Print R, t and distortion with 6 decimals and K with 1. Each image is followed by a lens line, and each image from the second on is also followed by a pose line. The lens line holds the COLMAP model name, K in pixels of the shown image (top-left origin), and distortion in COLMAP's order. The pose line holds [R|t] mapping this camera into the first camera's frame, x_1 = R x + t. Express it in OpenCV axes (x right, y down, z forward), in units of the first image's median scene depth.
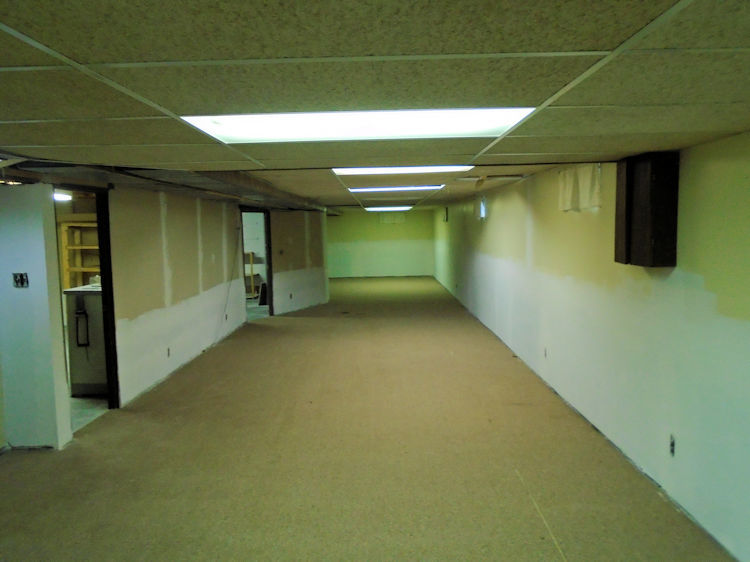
lens RADIAL K [[572.2, 0, 376.9], [0, 572.2, 279.4], [0, 0, 1]] dist [0.001351, 0.002174]
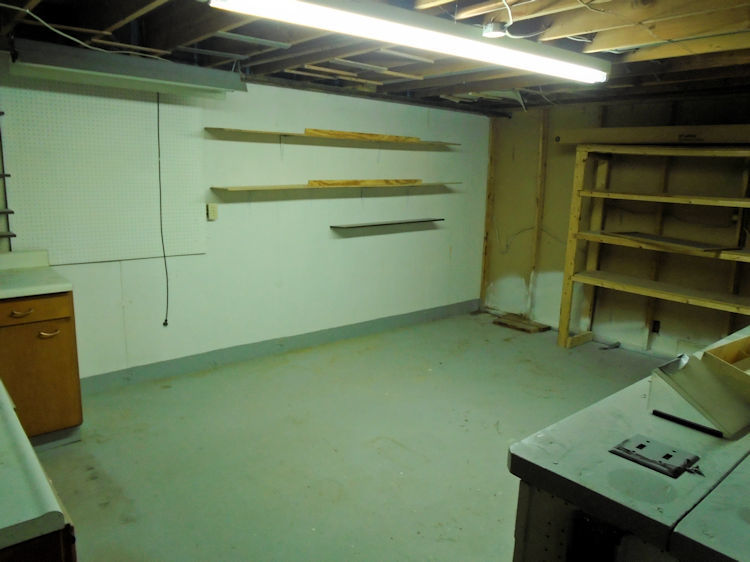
lens RADIAL K [[572.2, 0, 377.2], [0, 572.2, 280.7], [0, 0, 1]] dist [0.001351, 0.002174]
pose [[0.661731, 0.190723, -0.725077, -0.267000], [-0.096028, 0.980698, 0.170322, -0.048641], [0.743566, -0.043080, 0.667273, 0.504847]]
